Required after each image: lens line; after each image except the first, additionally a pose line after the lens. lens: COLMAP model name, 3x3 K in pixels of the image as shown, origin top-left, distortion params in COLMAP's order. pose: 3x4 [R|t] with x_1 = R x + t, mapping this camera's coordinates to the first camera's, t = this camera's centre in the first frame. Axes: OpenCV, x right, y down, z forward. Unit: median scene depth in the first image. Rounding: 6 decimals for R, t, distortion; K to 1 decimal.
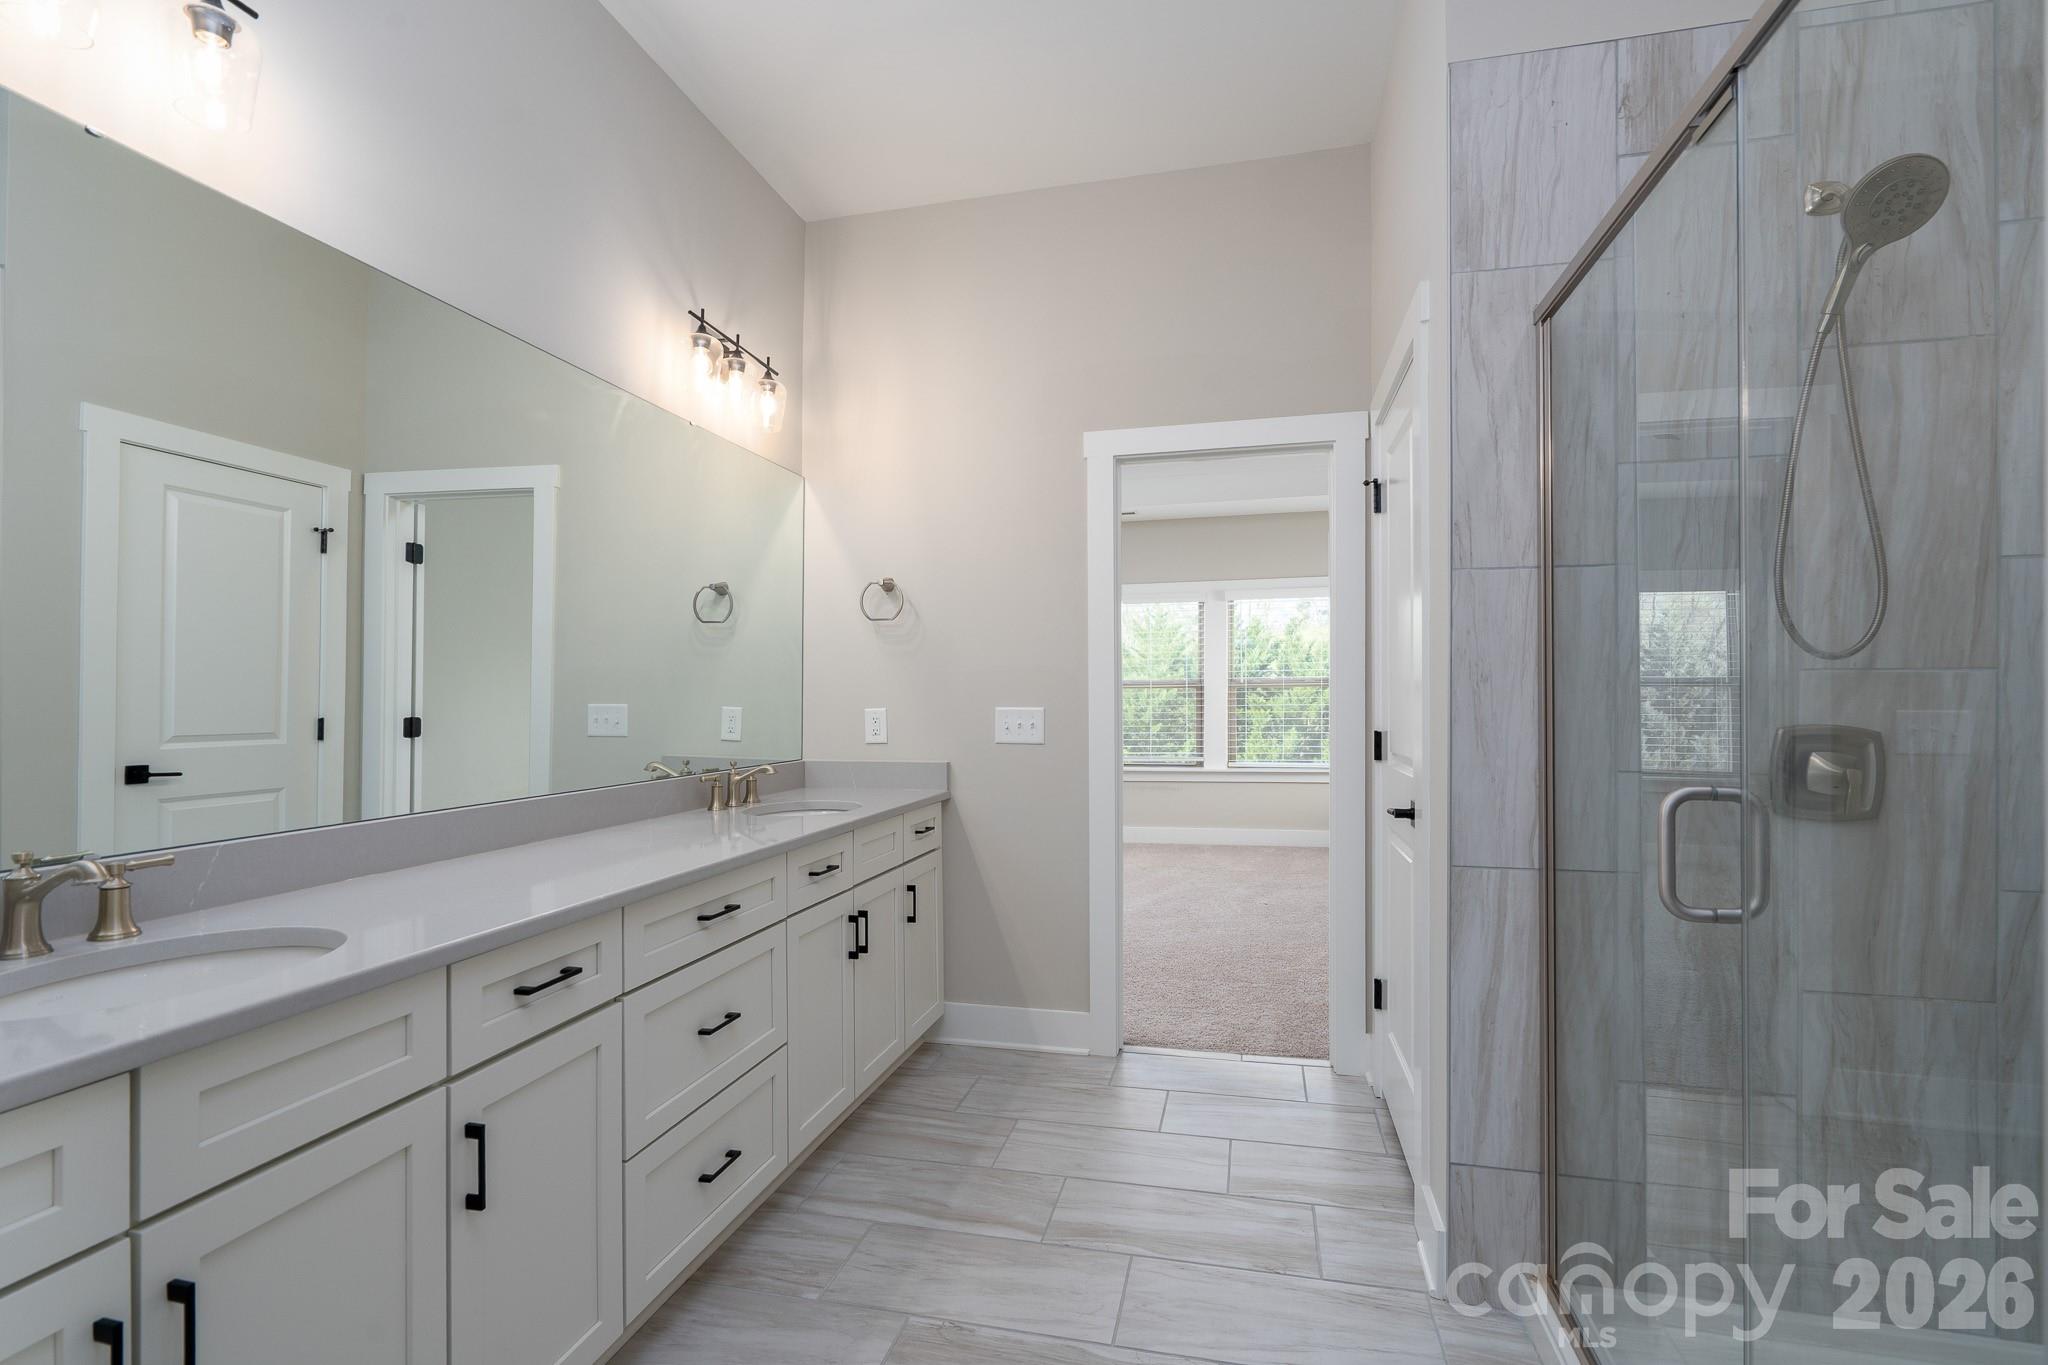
lens RADIAL K [[937.2, 0, 1030.1], [0, 937.2, 681.7], [0, 0, 1]] dist [-0.001965, 0.002763]
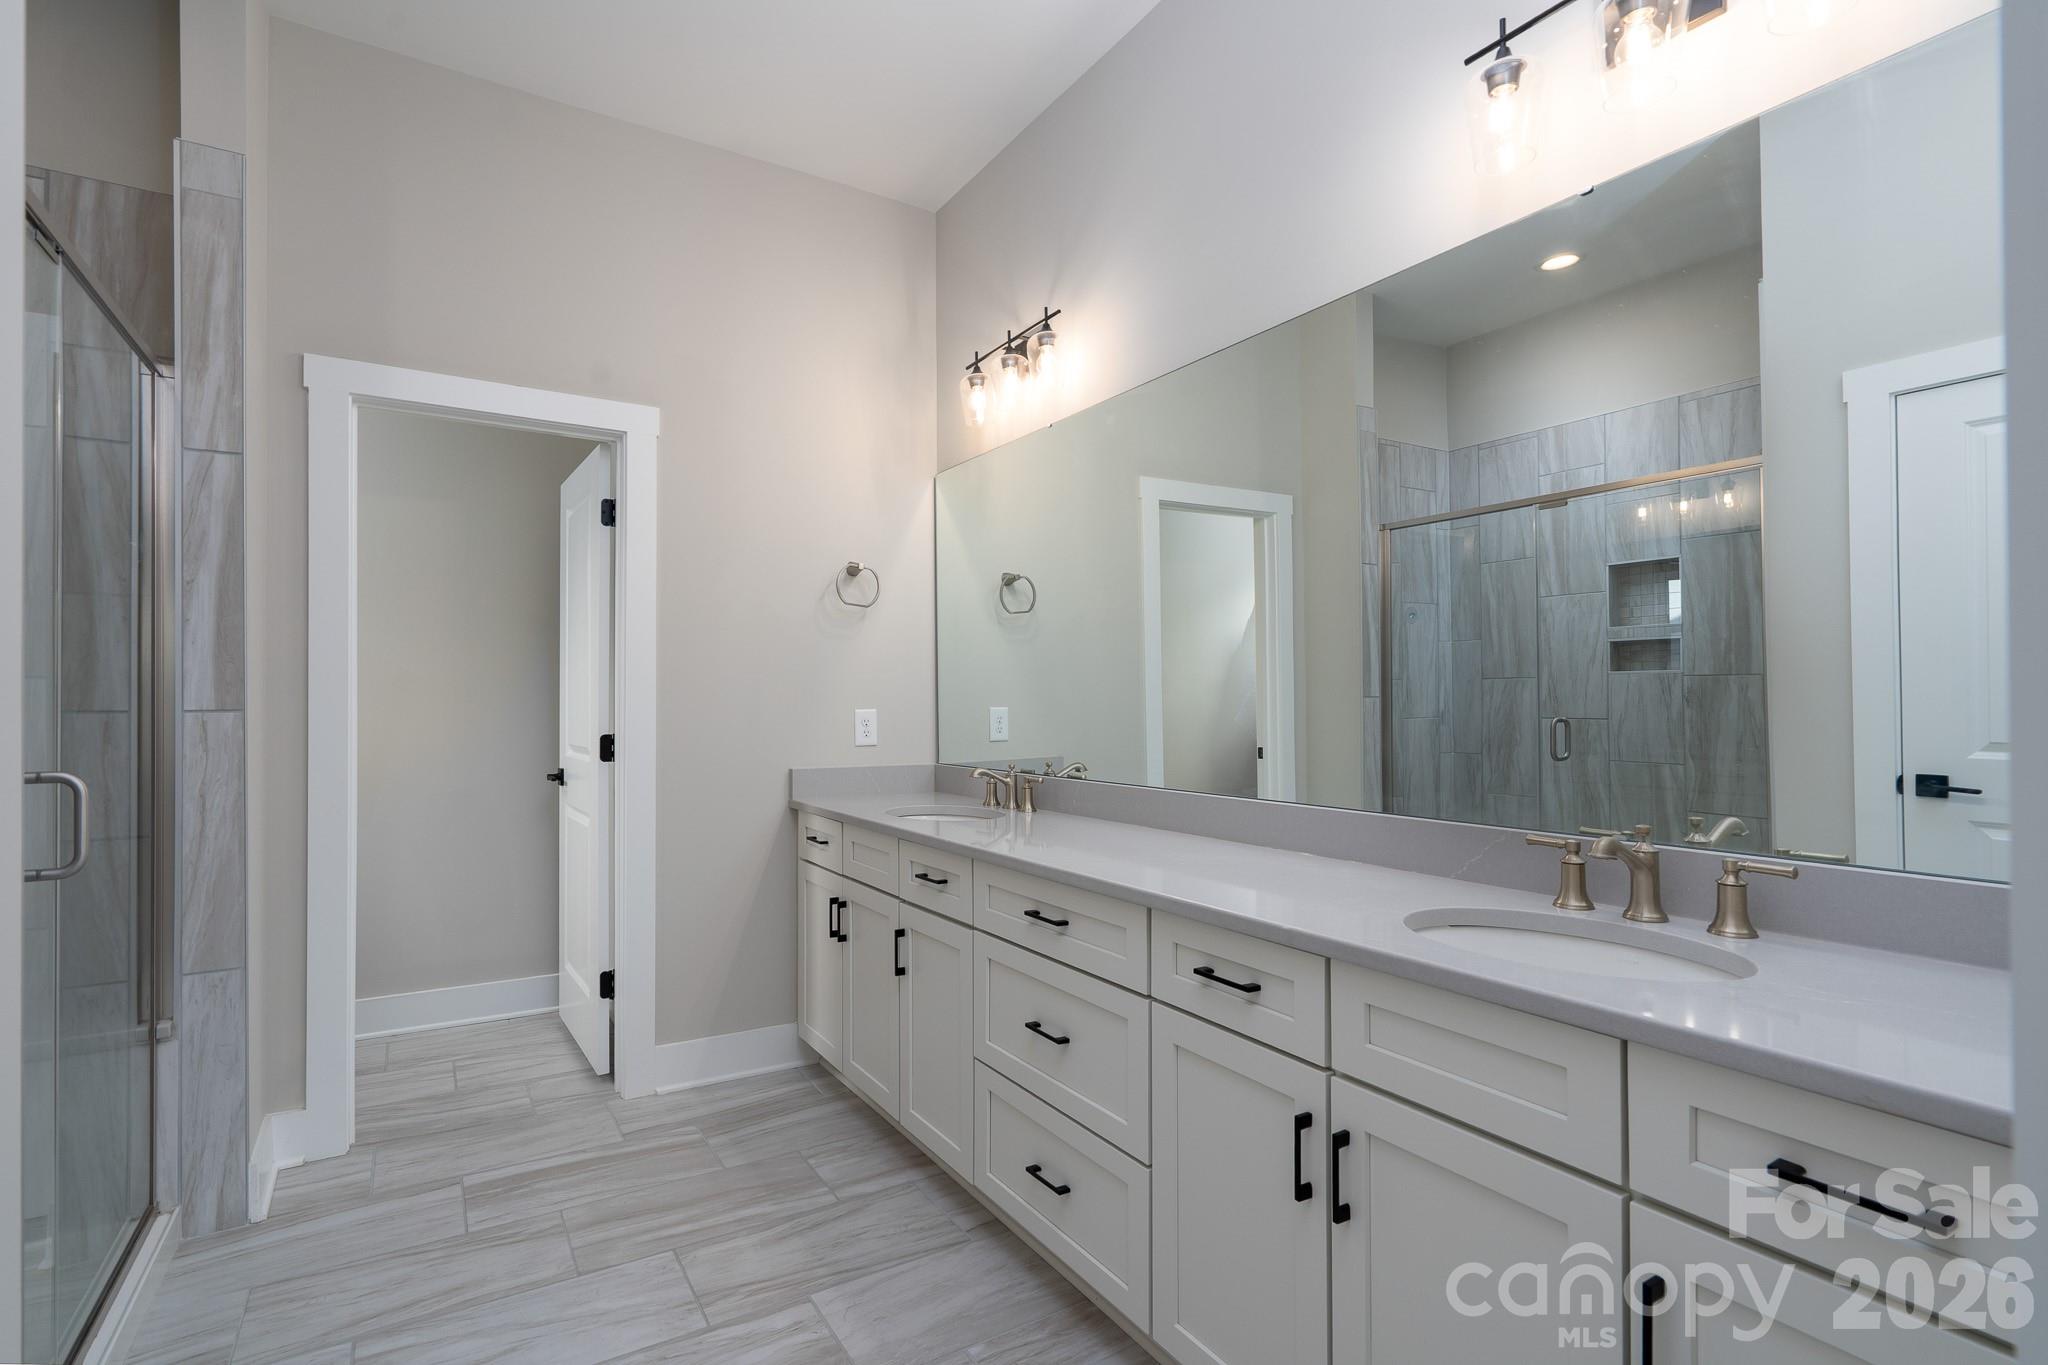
lens RADIAL K [[937.2, 0, 1019.9], [0, 937.2, 698.2], [0, 0, 1]] dist [-0.001965, 0.002763]
pose [[-0.680671, 0.005203, -0.732571, 0.389988], [0.012572, 0.999910, -0.004579, 0.020868], [0.732481, -0.012326, -0.680676, 1.605897]]
